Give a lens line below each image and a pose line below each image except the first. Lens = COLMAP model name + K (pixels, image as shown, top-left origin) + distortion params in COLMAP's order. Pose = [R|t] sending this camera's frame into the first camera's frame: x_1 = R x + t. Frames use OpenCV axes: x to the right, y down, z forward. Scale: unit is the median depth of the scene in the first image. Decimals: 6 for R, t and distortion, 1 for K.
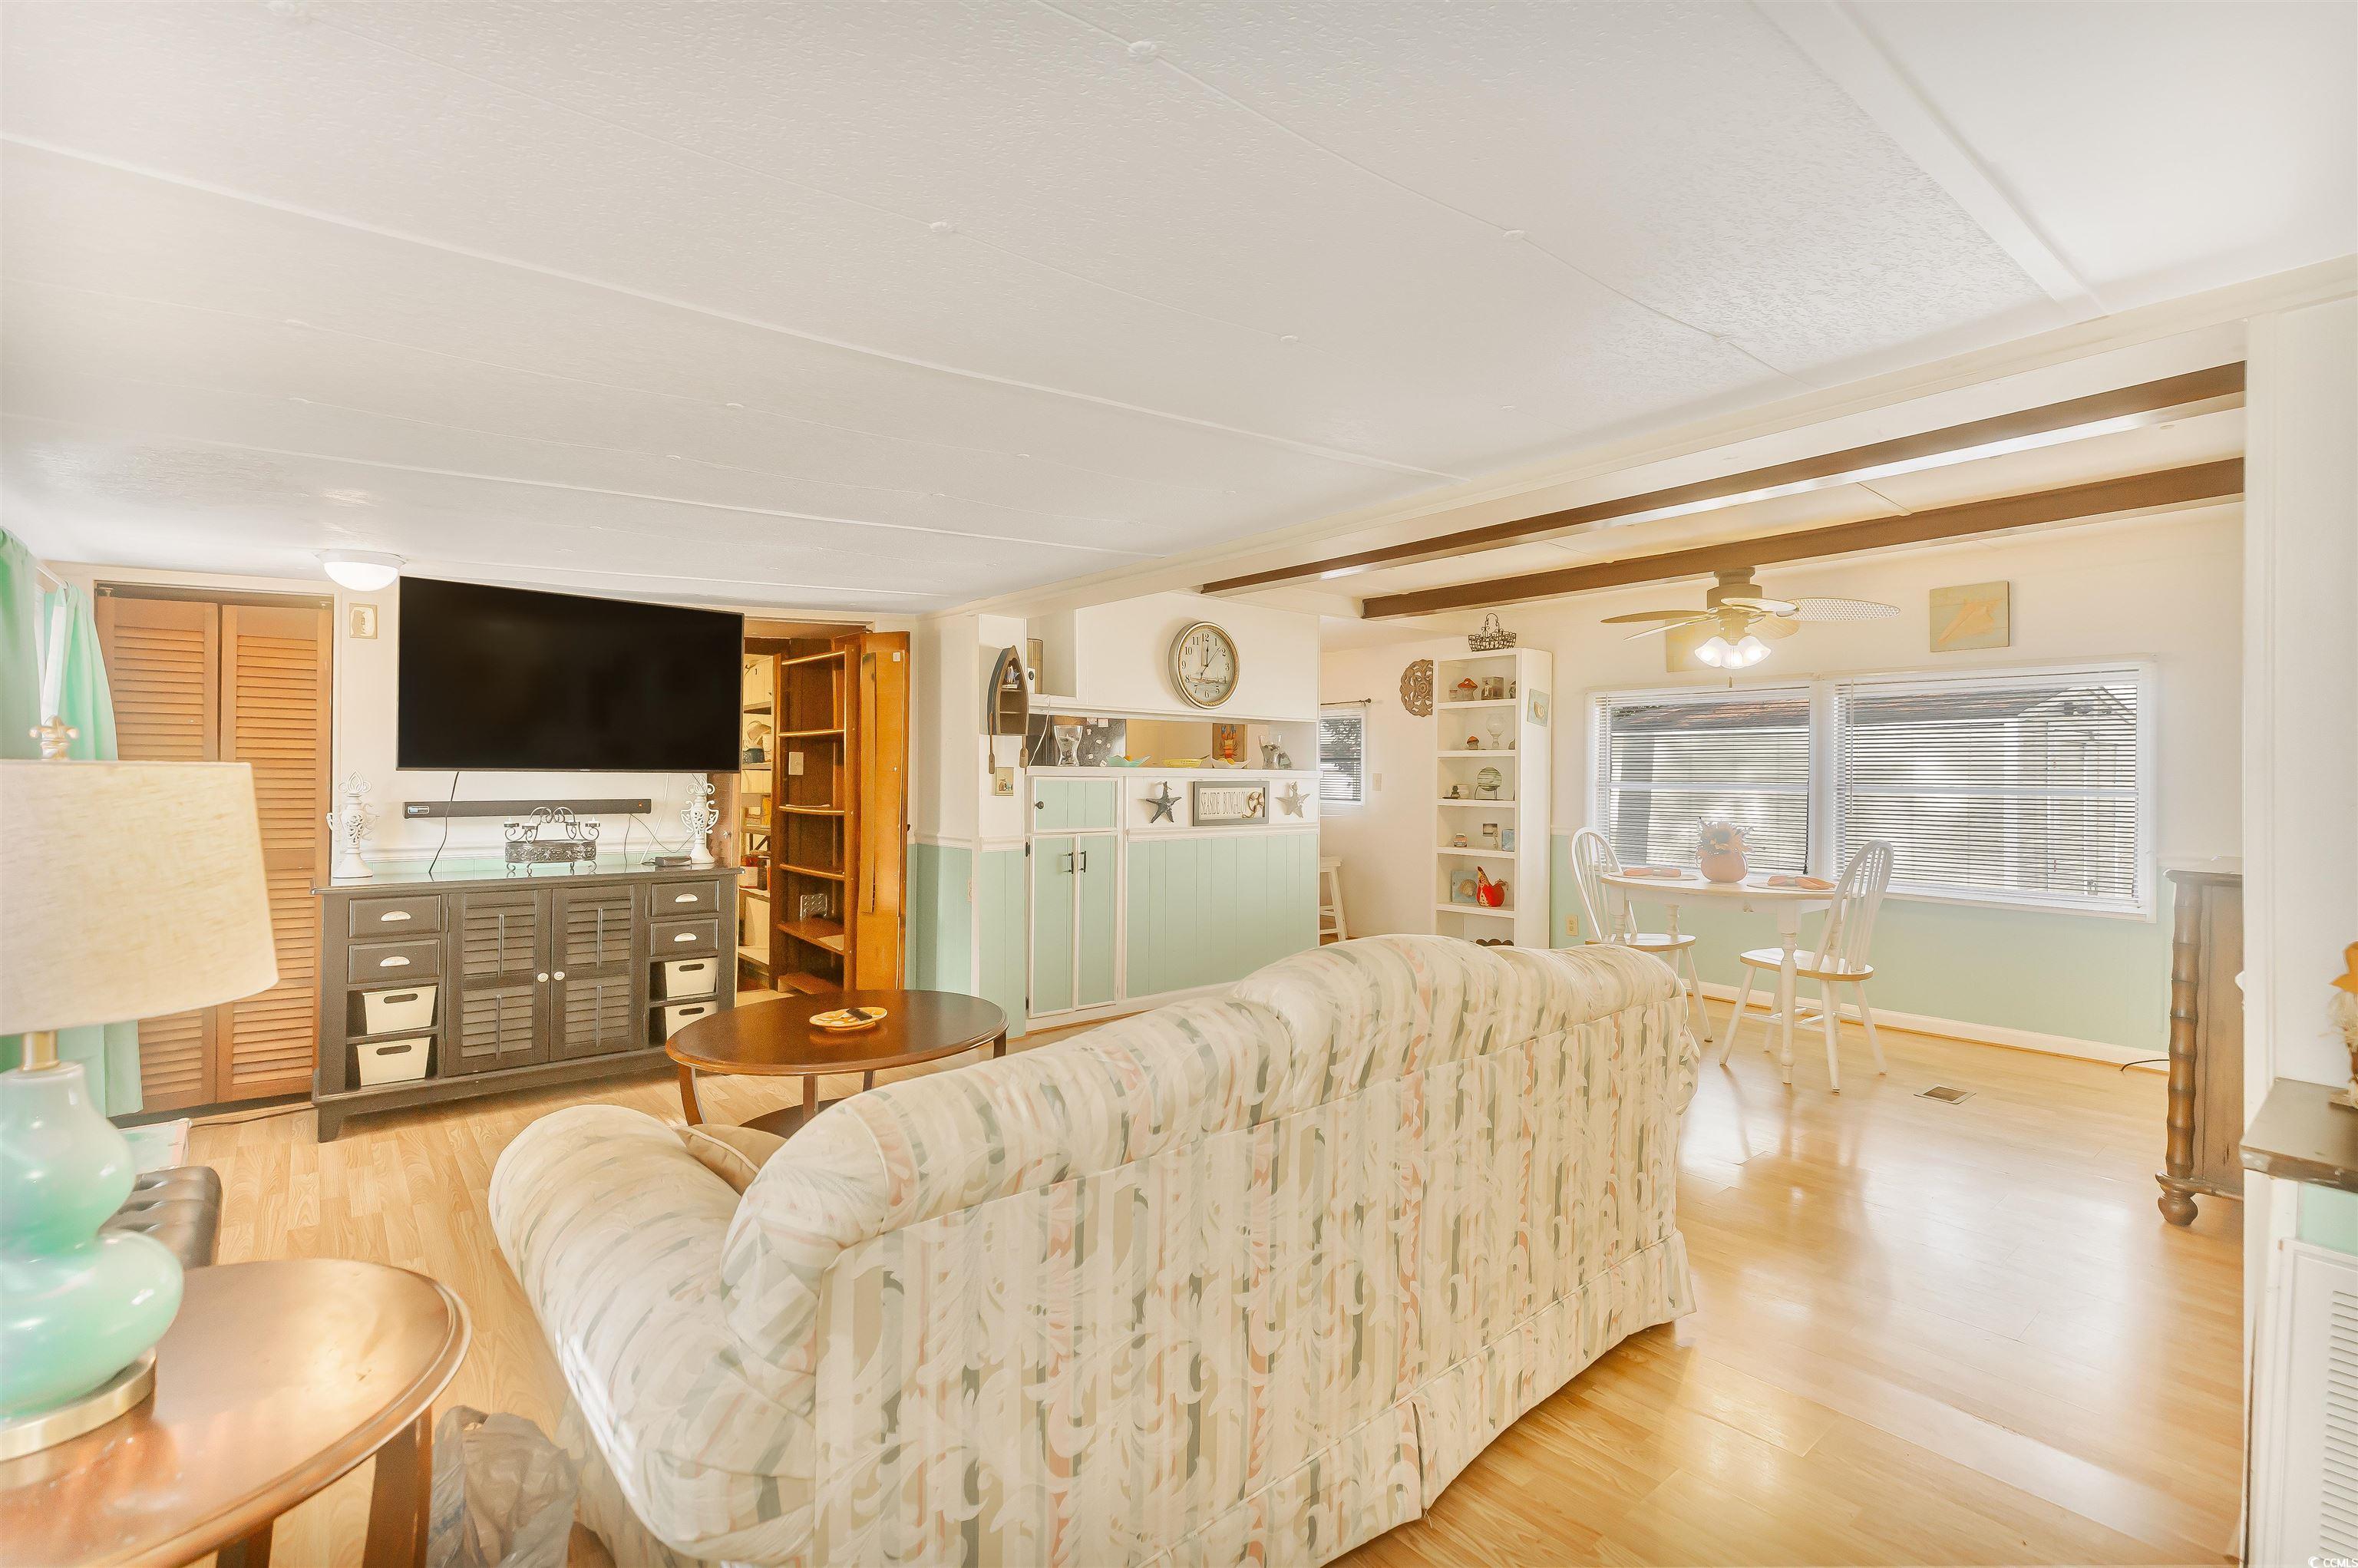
lens RADIAL K [[1071.2, 0, 1176.4], [0, 1071.2, 781.4], [0, 0, 1]] dist [0.017687, -0.000497]
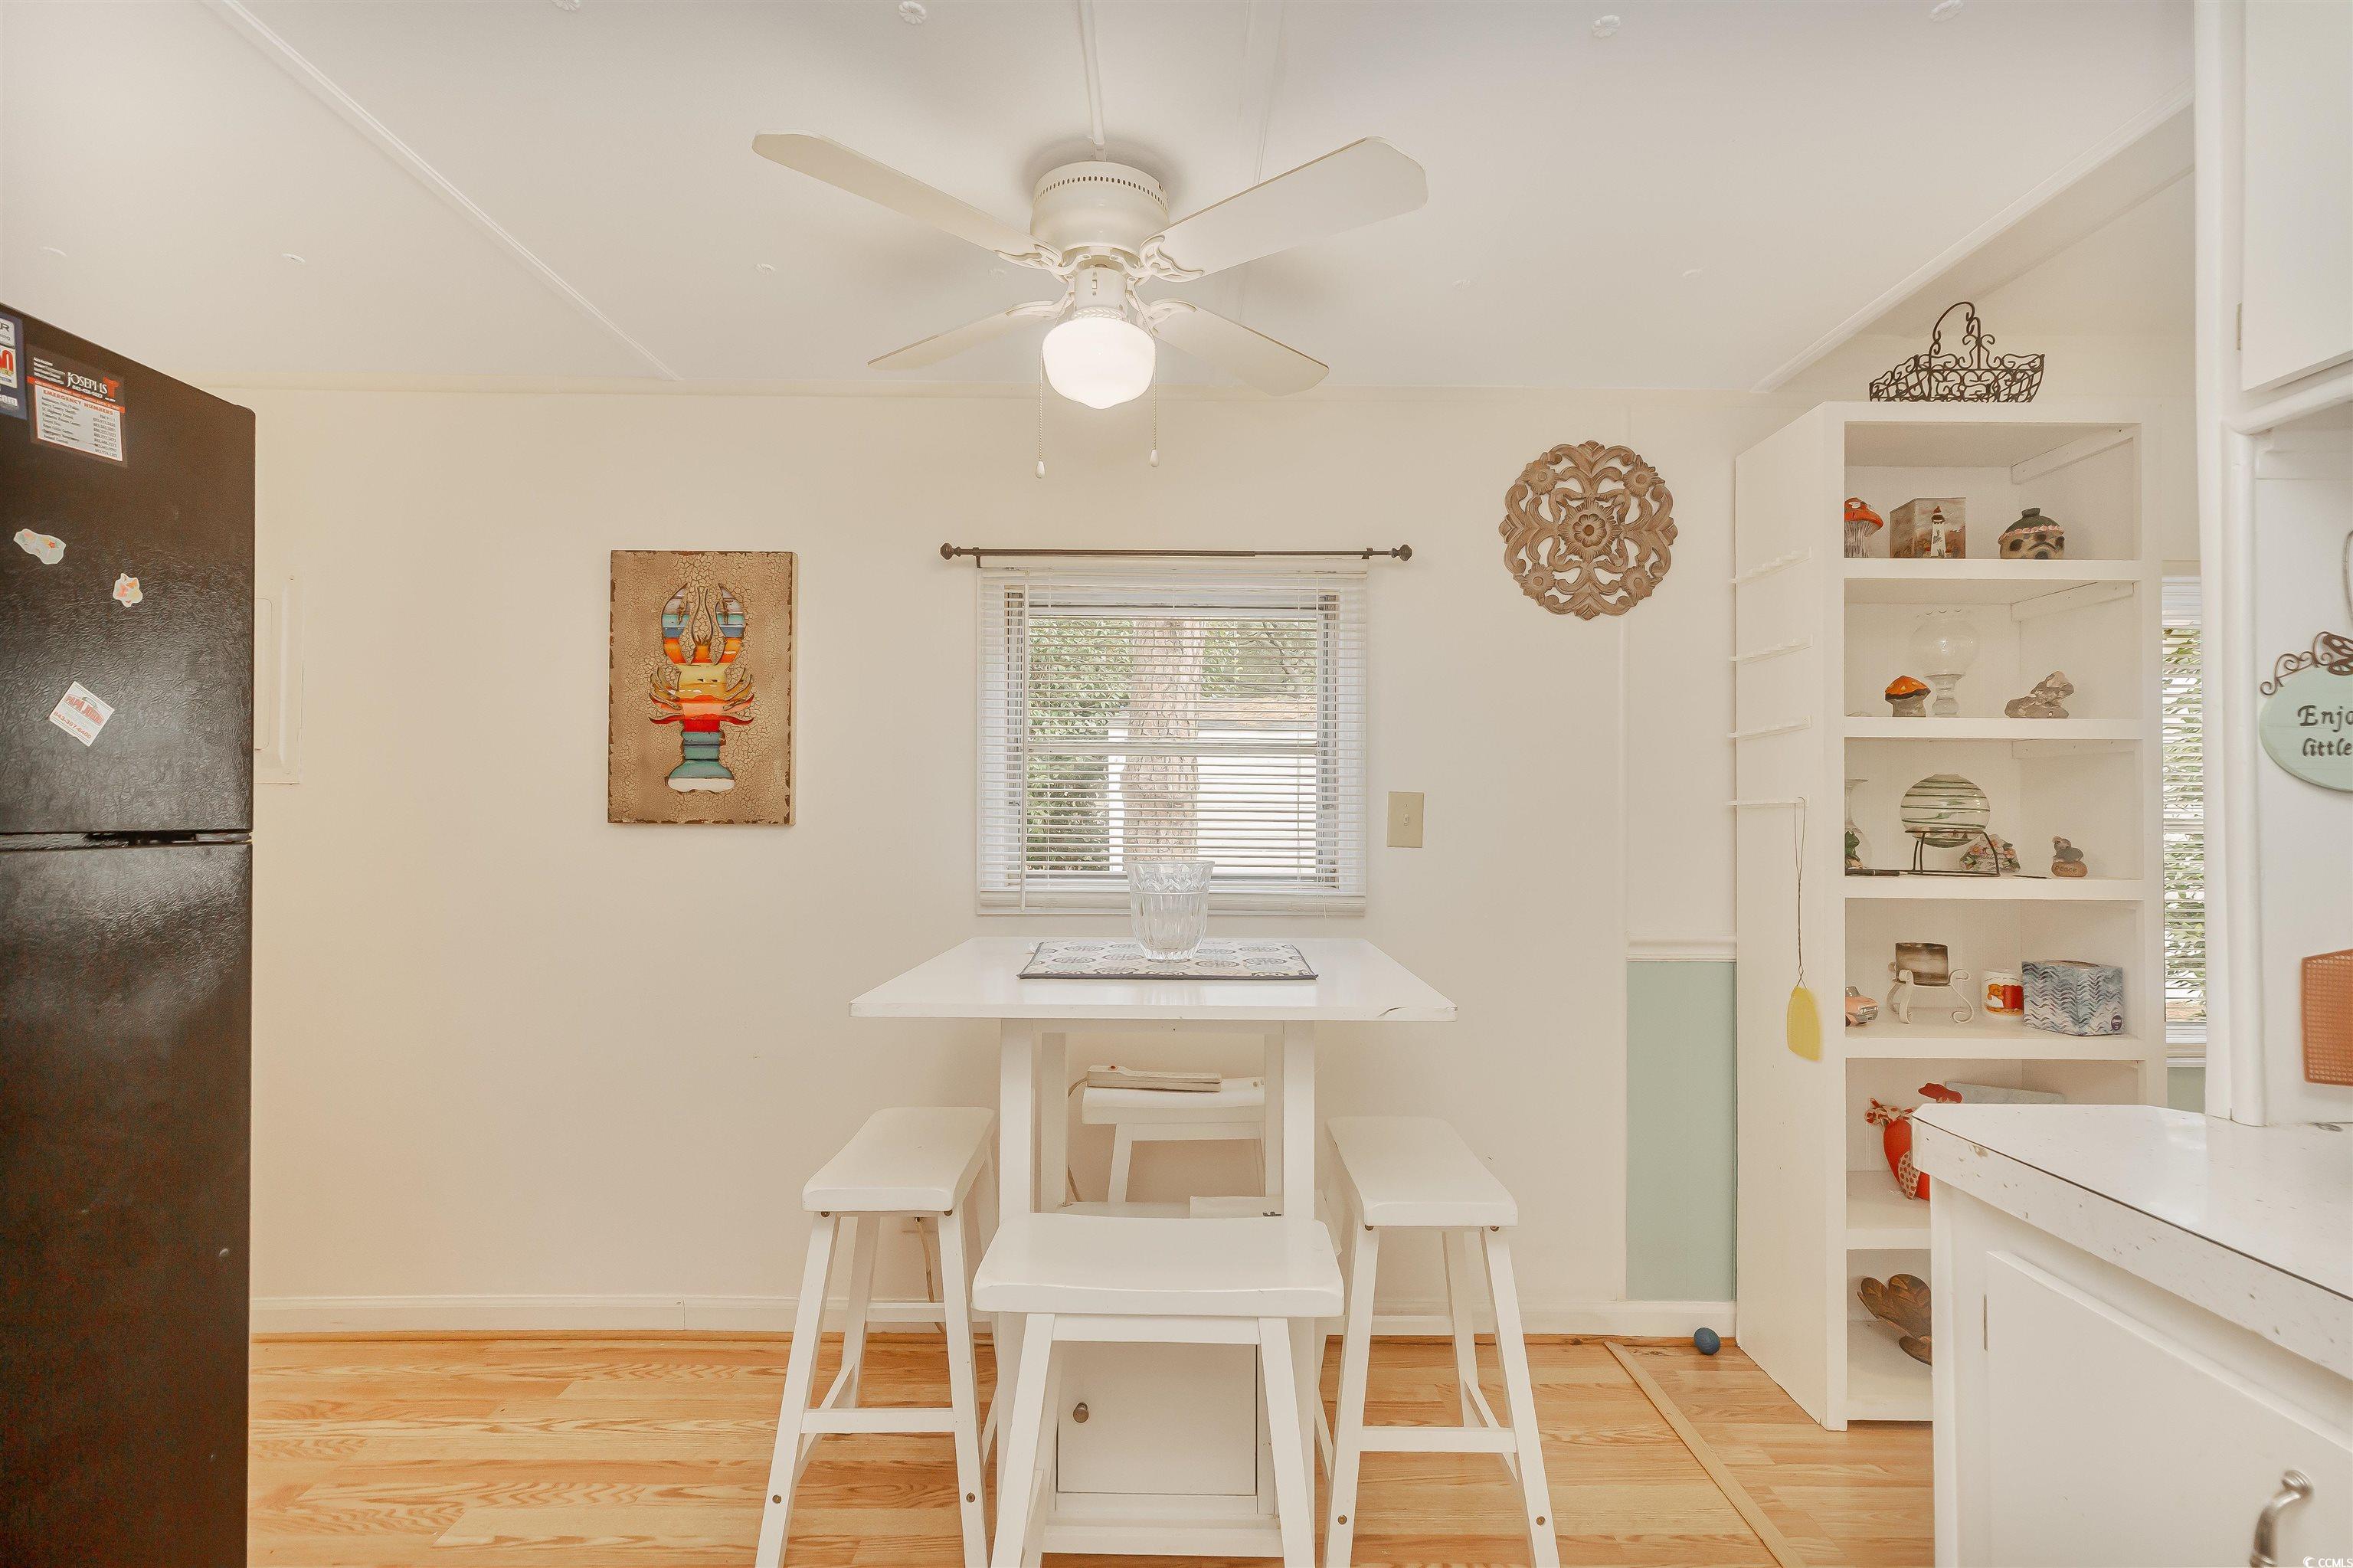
lens RADIAL K [[1069.0, 0, 1181.1], [0, 1069.0, 781.9], [0, 0, 1]] dist [0.017687, -0.000497]
pose [[0.622471, 0.014923, 0.782501, -0.122921], [0.005538, 0.999709, -0.023471, -0.004664], [-0.782624, 0.018944, 0.622207, 1.105704]]
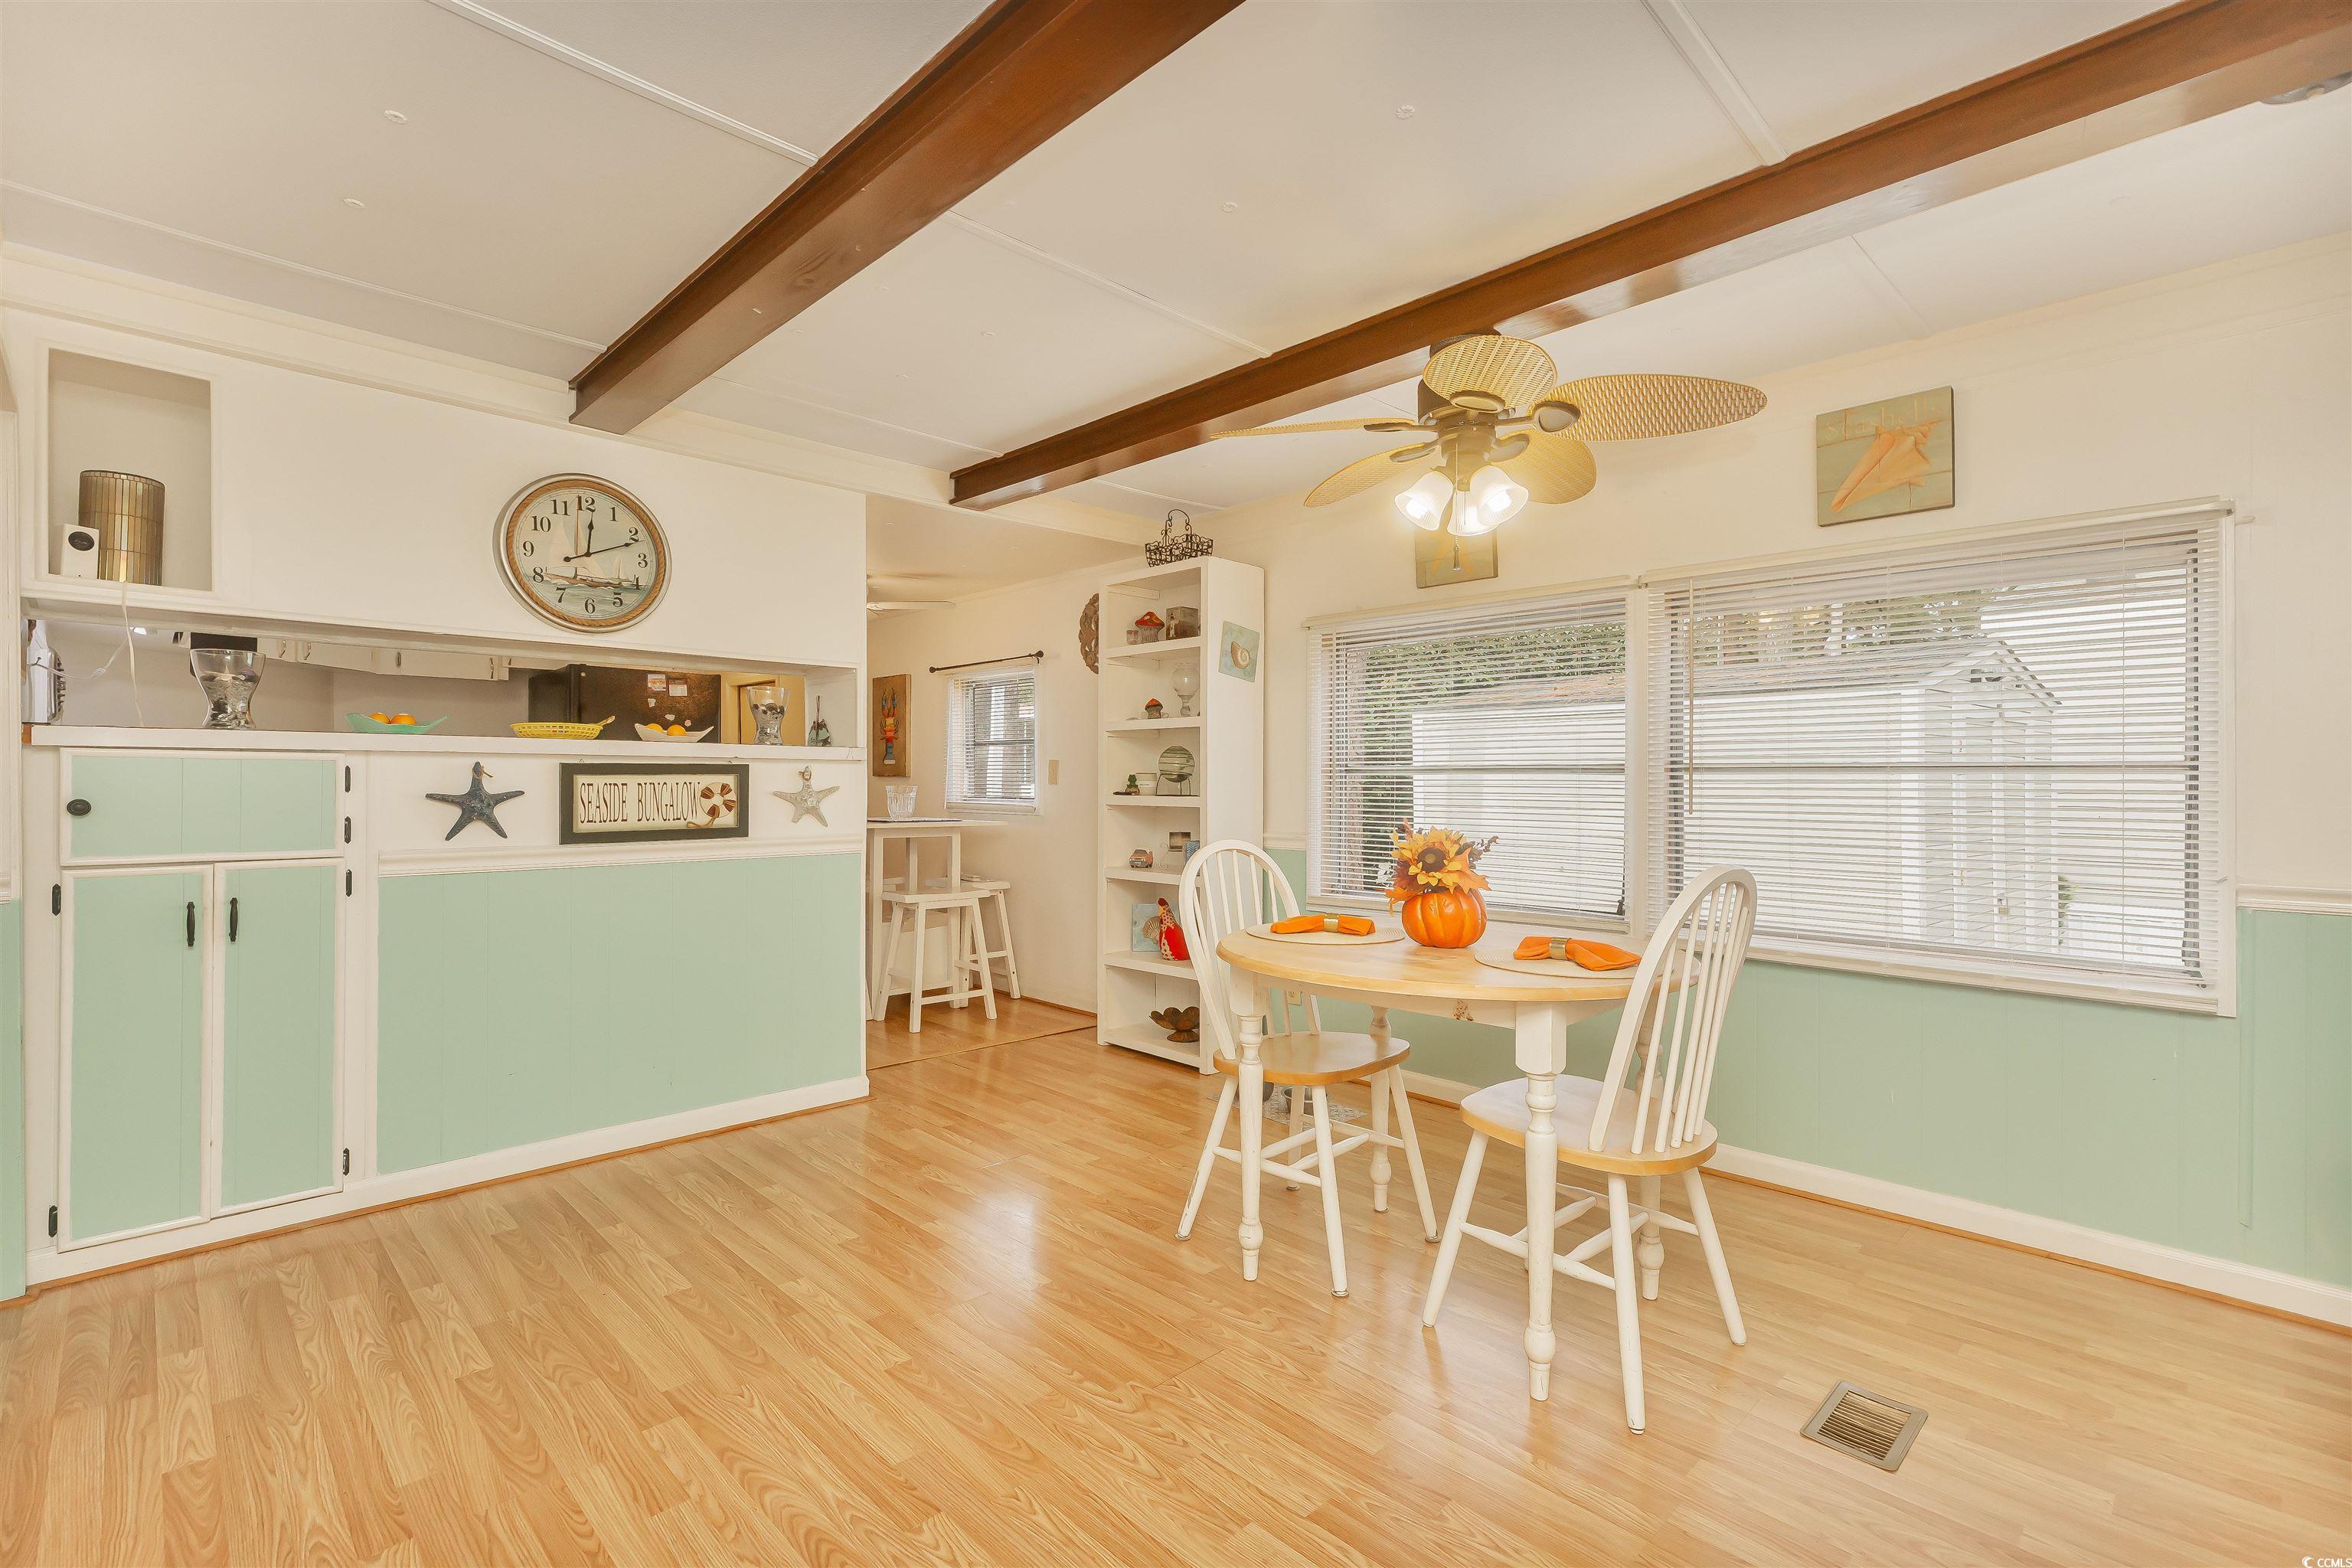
lens RADIAL K [[1068.5, 0, 1176.6], [0, 1068.5, 772.7], [0, 0, 1]] dist [0.017687, -0.000497]
pose [[0.996972, -0.005052, 0.077591, 0.273332], [0.006196, 0.999876, -0.014508, 0.014219], [-0.077508, 0.014945, 0.996880, 0.401514]]
